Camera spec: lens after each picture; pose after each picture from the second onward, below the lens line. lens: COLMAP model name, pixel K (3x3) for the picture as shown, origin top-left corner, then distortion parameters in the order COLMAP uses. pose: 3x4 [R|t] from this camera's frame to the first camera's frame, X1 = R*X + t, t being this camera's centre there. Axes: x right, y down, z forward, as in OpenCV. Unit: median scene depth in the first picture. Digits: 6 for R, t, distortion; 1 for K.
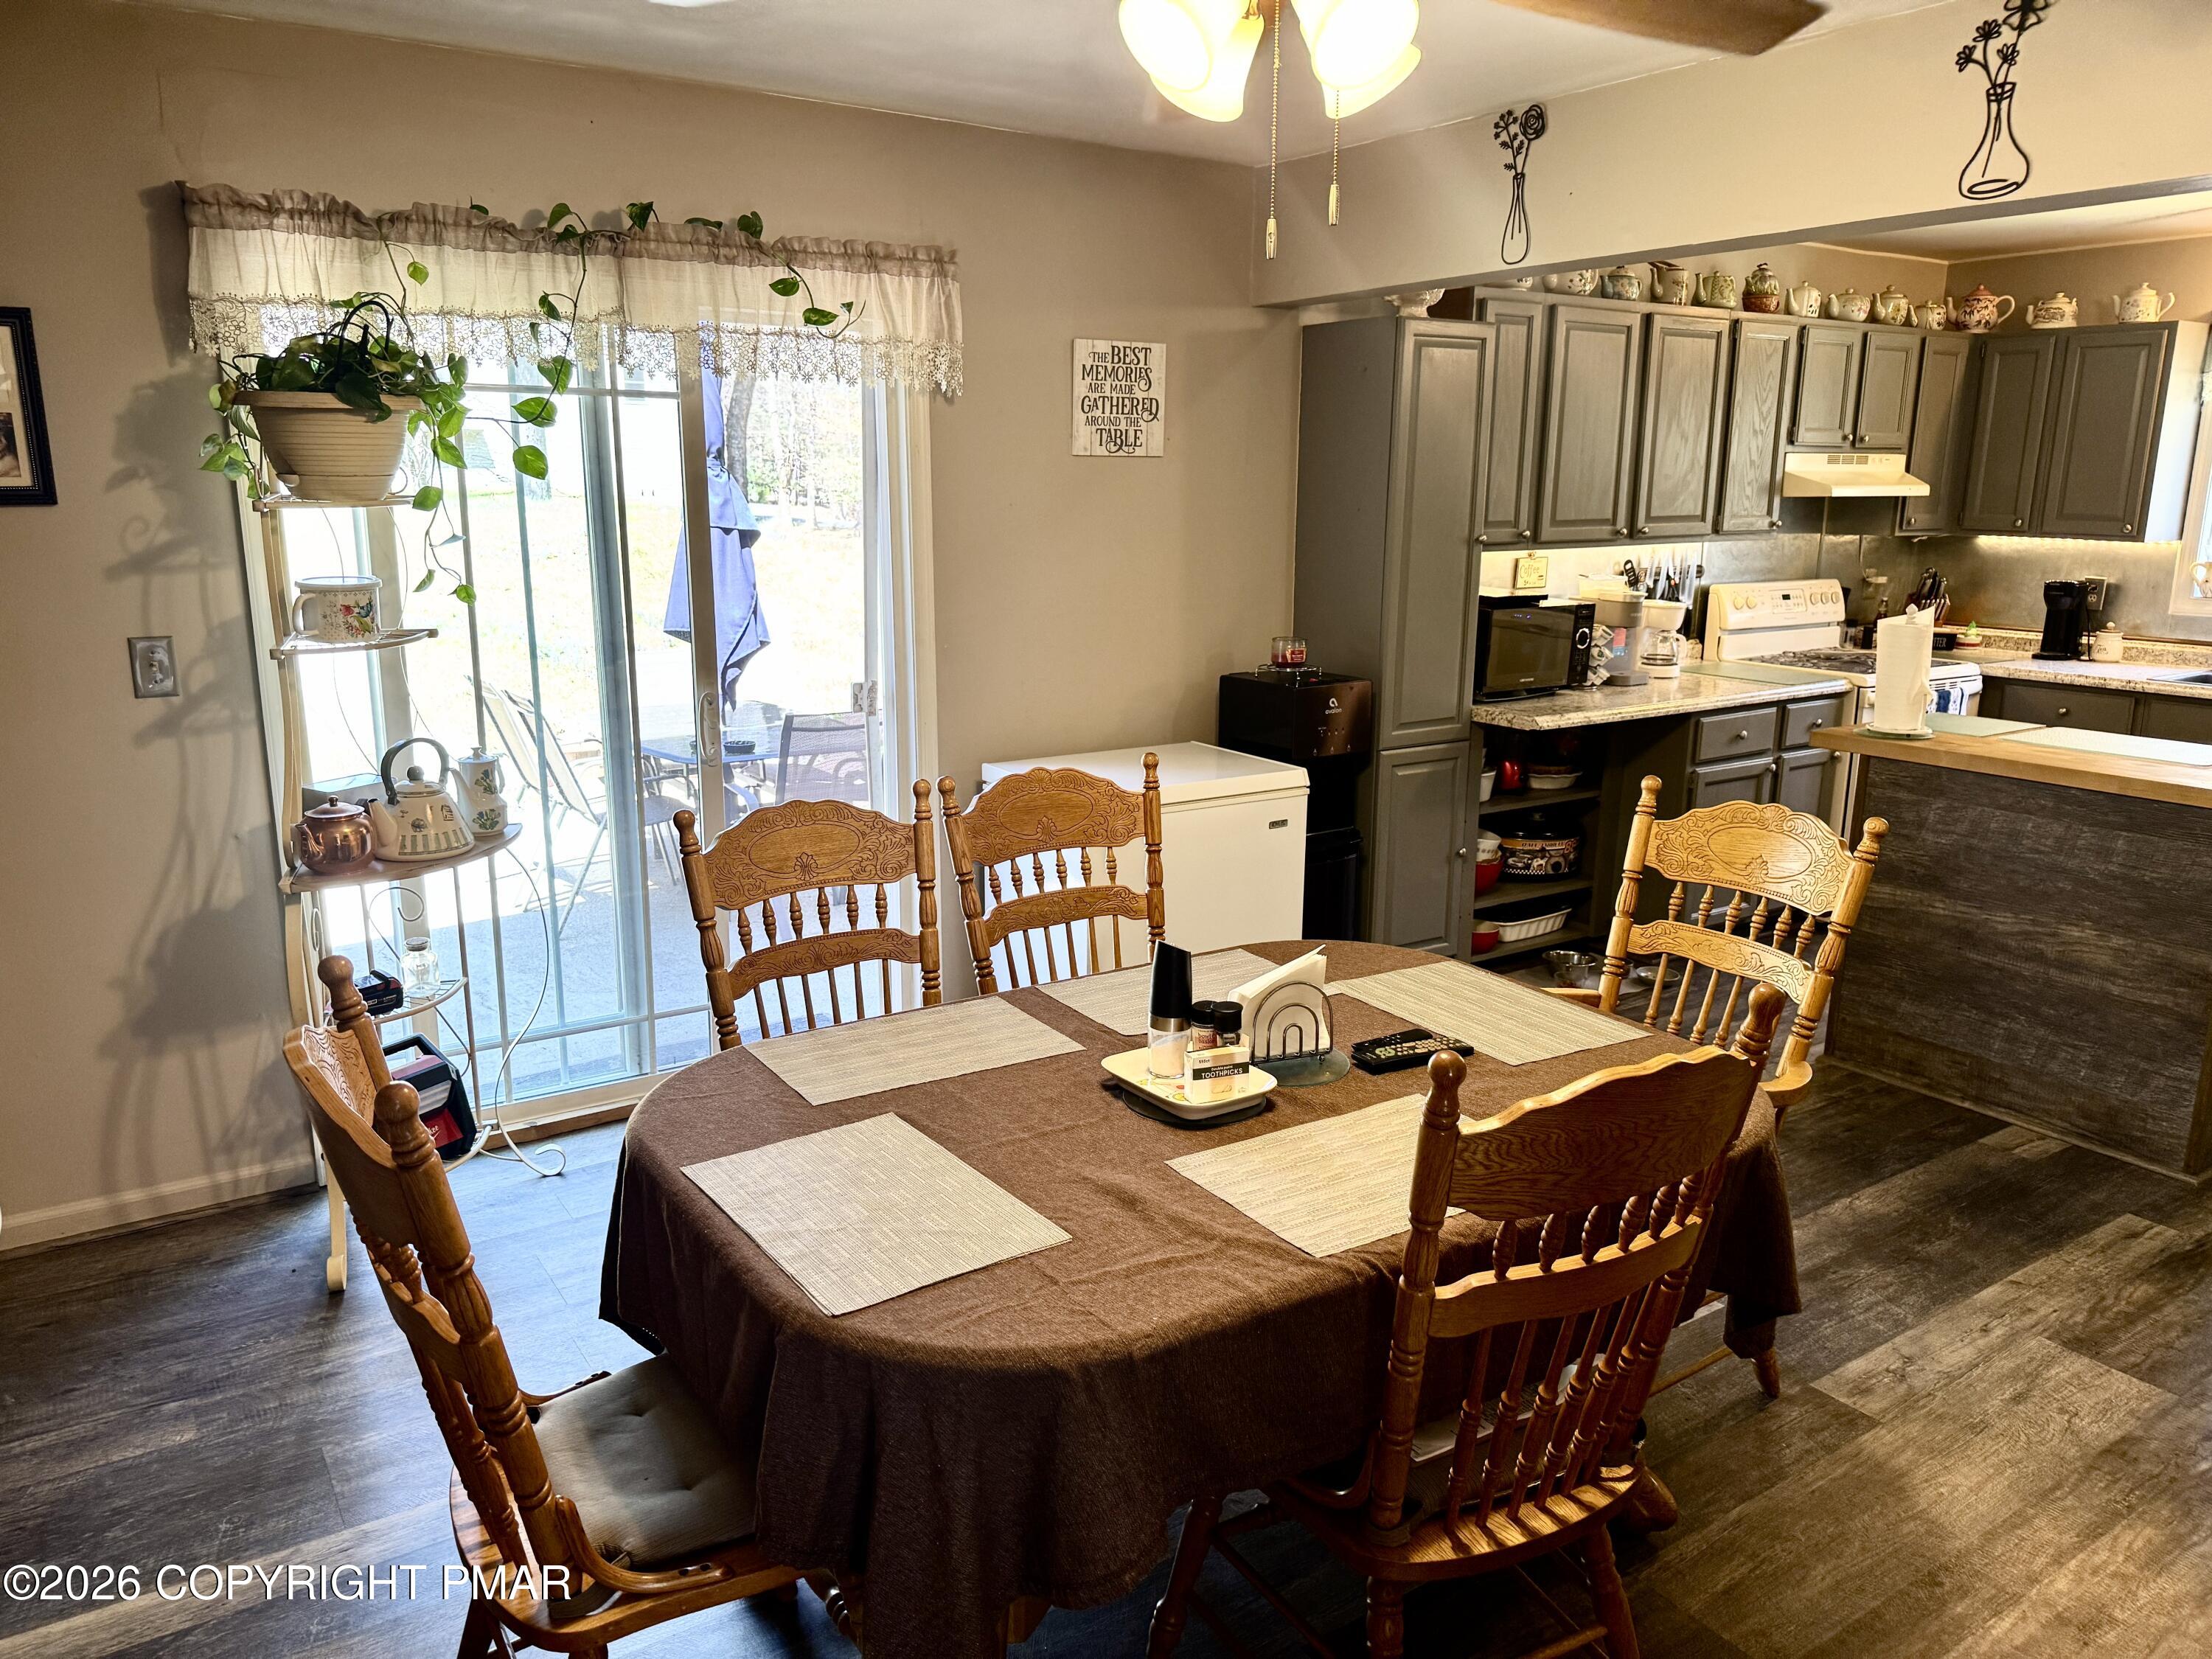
lens RADIAL K [[1546.2, 0, 1066.2], [0, 1546.2, 853.3], [0, 0, 1]] dist [0.017533, -0.033135]
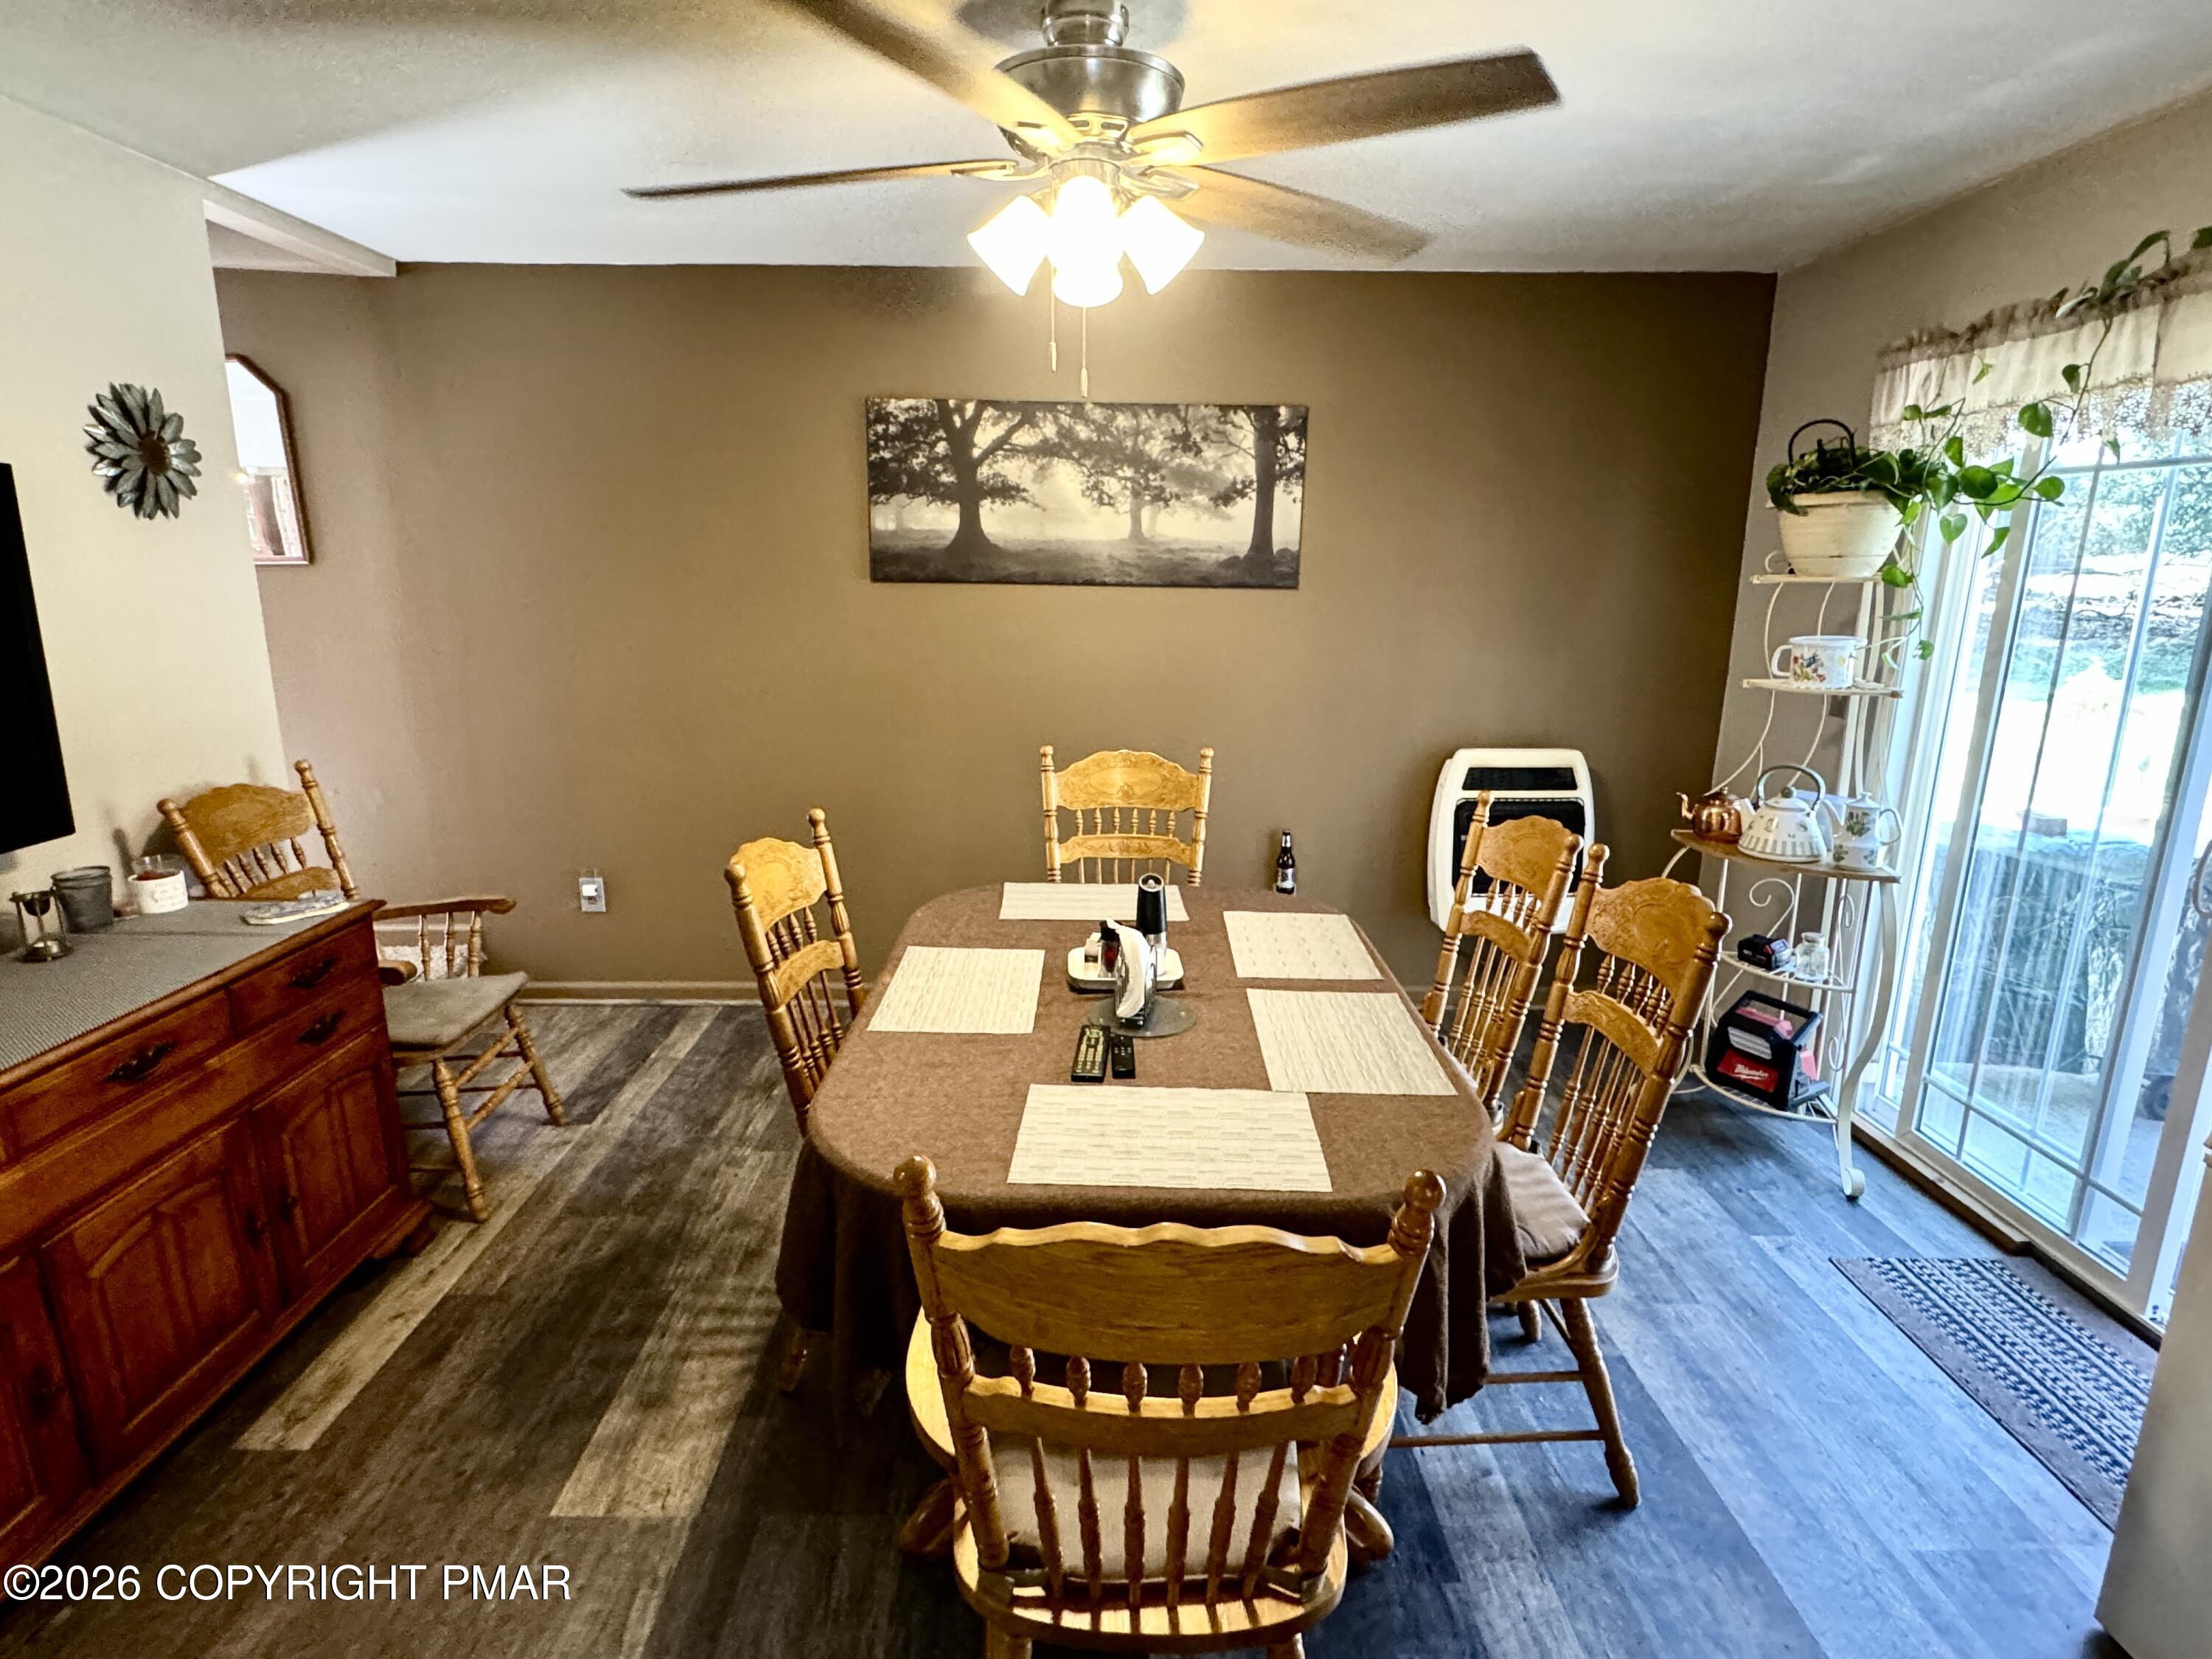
lens RADIAL K [[1145.9, 0, 1099.3], [0, 1145.9, 801.2], [0, 0, 1]] dist [0.005290, -0.007575]
pose [[-0.539393, 0.160719, -0.826574, 0.376591], [-0.204486, 0.927231, 0.313731, -0.127635], [0.816848, 0.338248, -0.467277, 0.564789]]
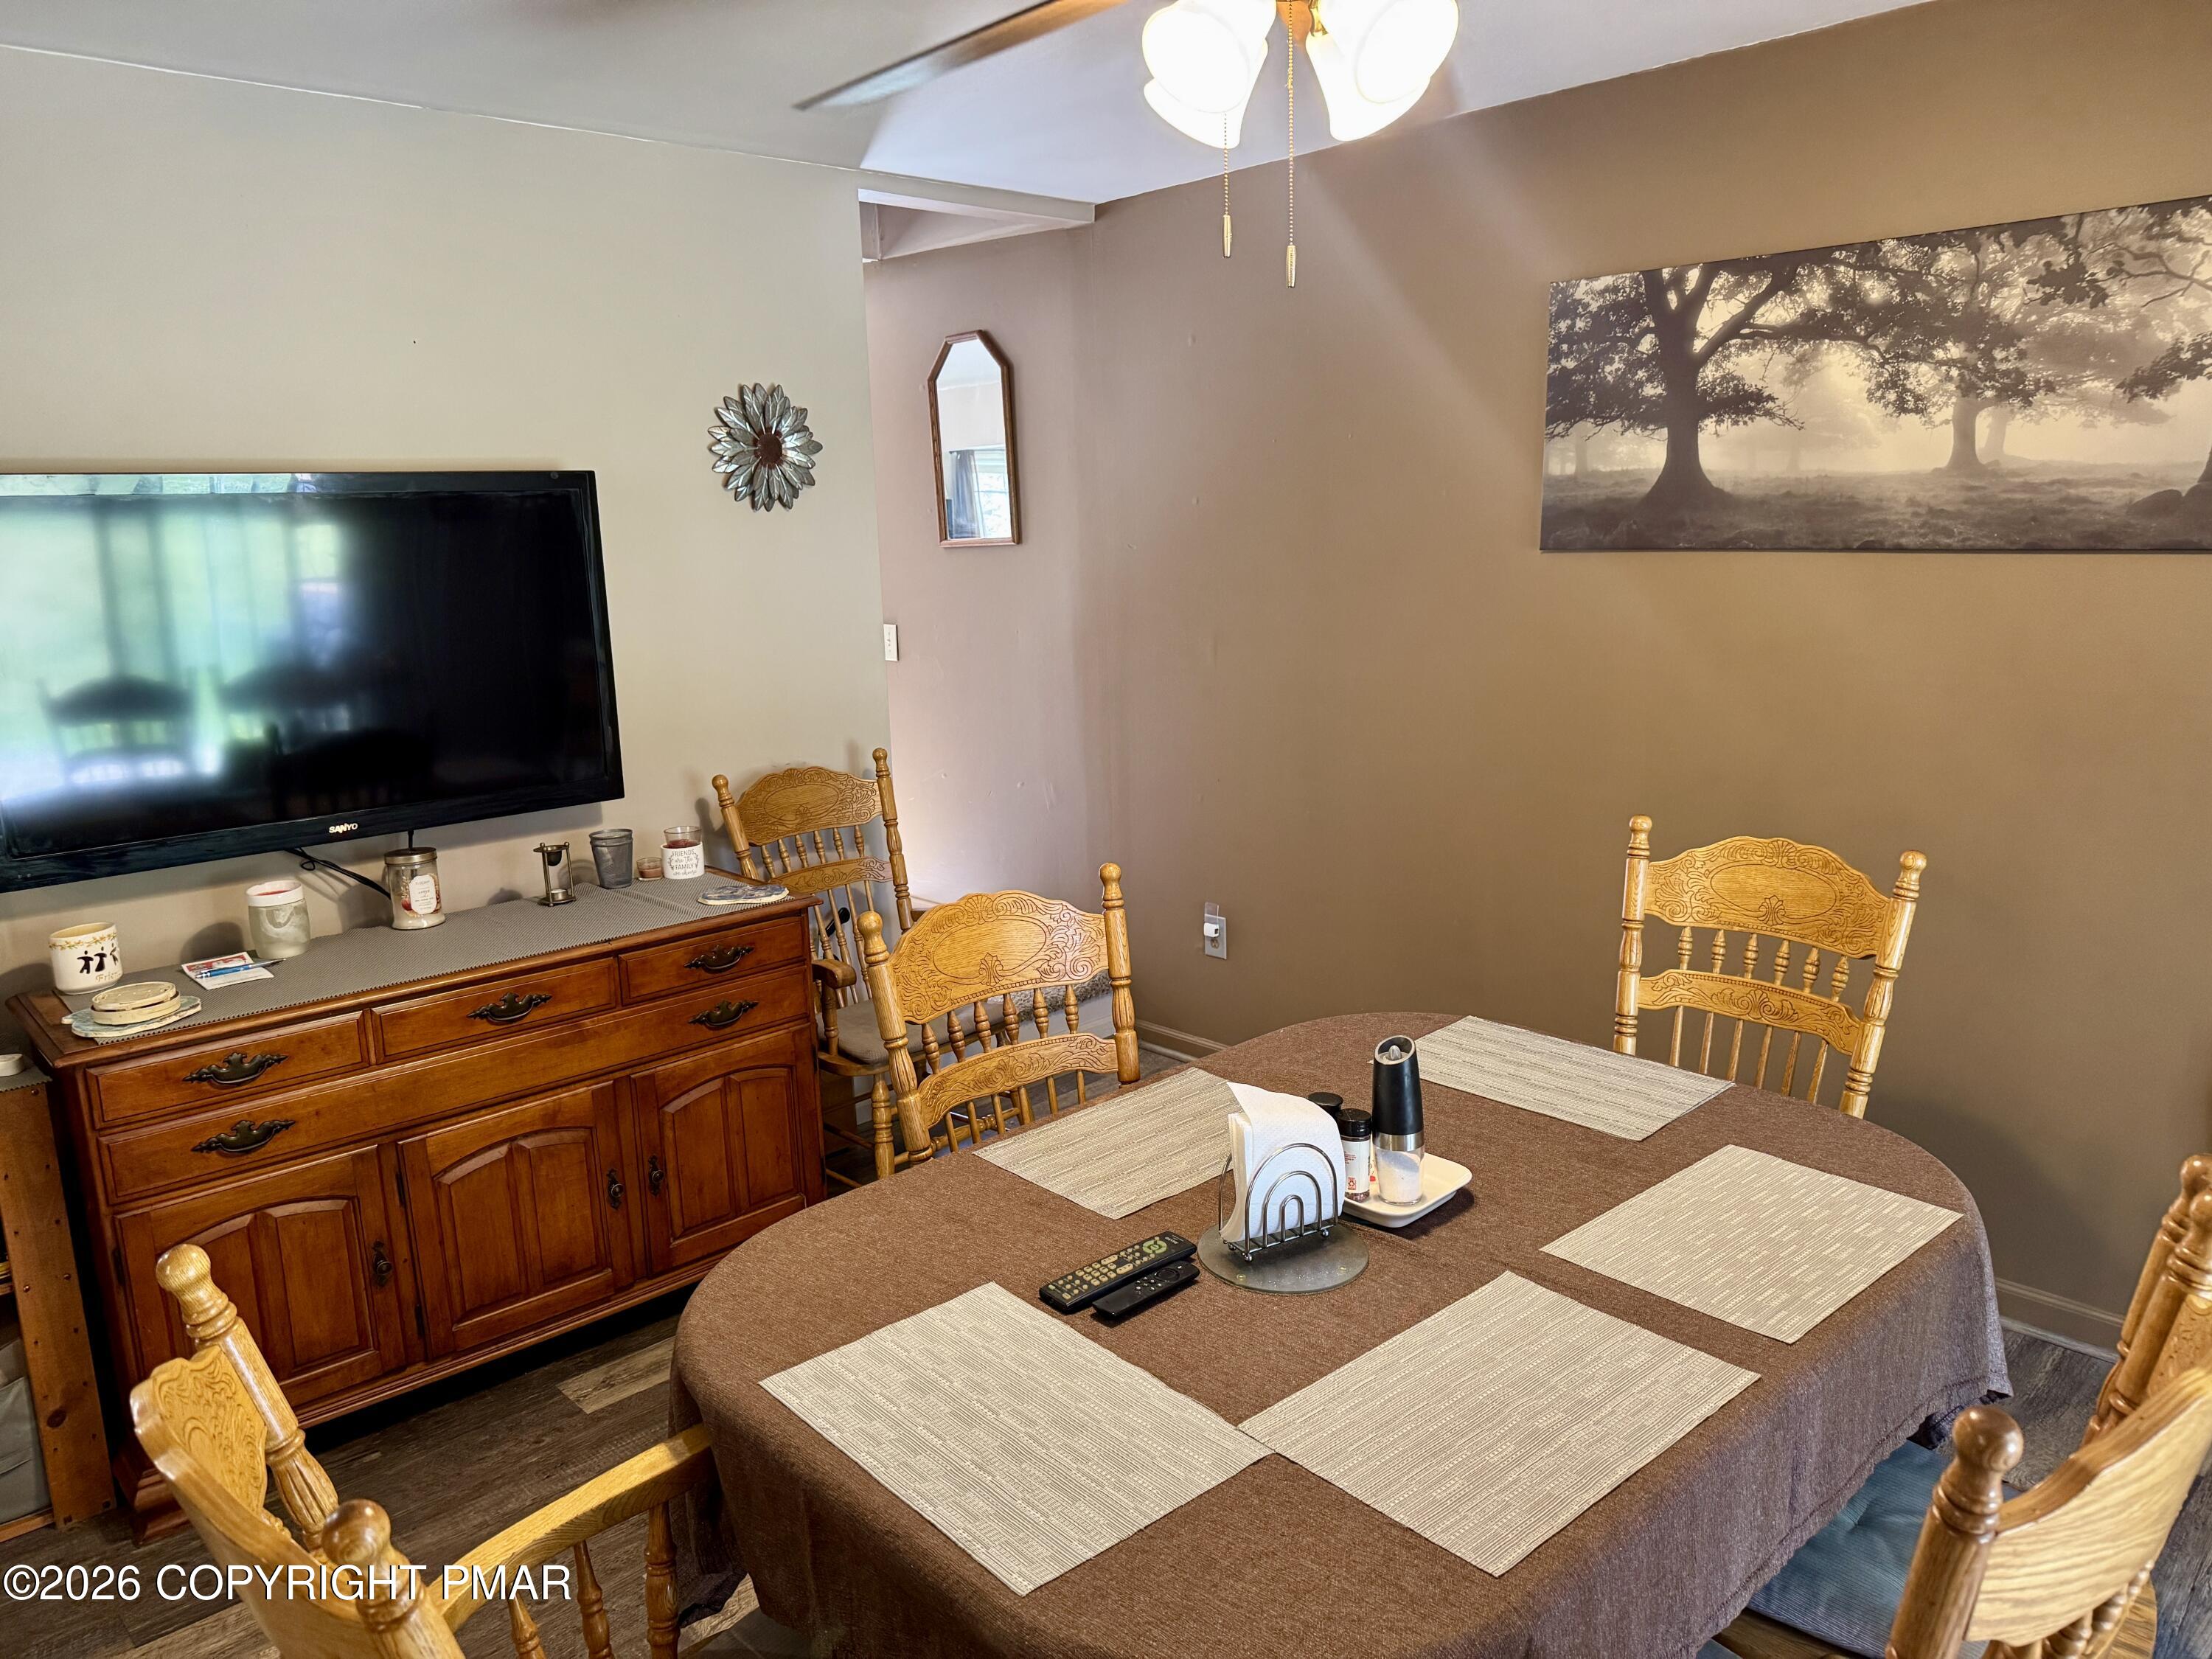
lens RADIAL K [[1546.2, 0, 1084.0], [0, 1546.2, 826.9], [0, 0, 1]] dist [0.017533, -0.033135]
pose [[-0.984400, 0.056712, -0.166553, 0.155299], [-0.016598, 0.912472, 0.408802, -0.160399], [0.175159, 0.405190, -0.897296, 0.673413]]
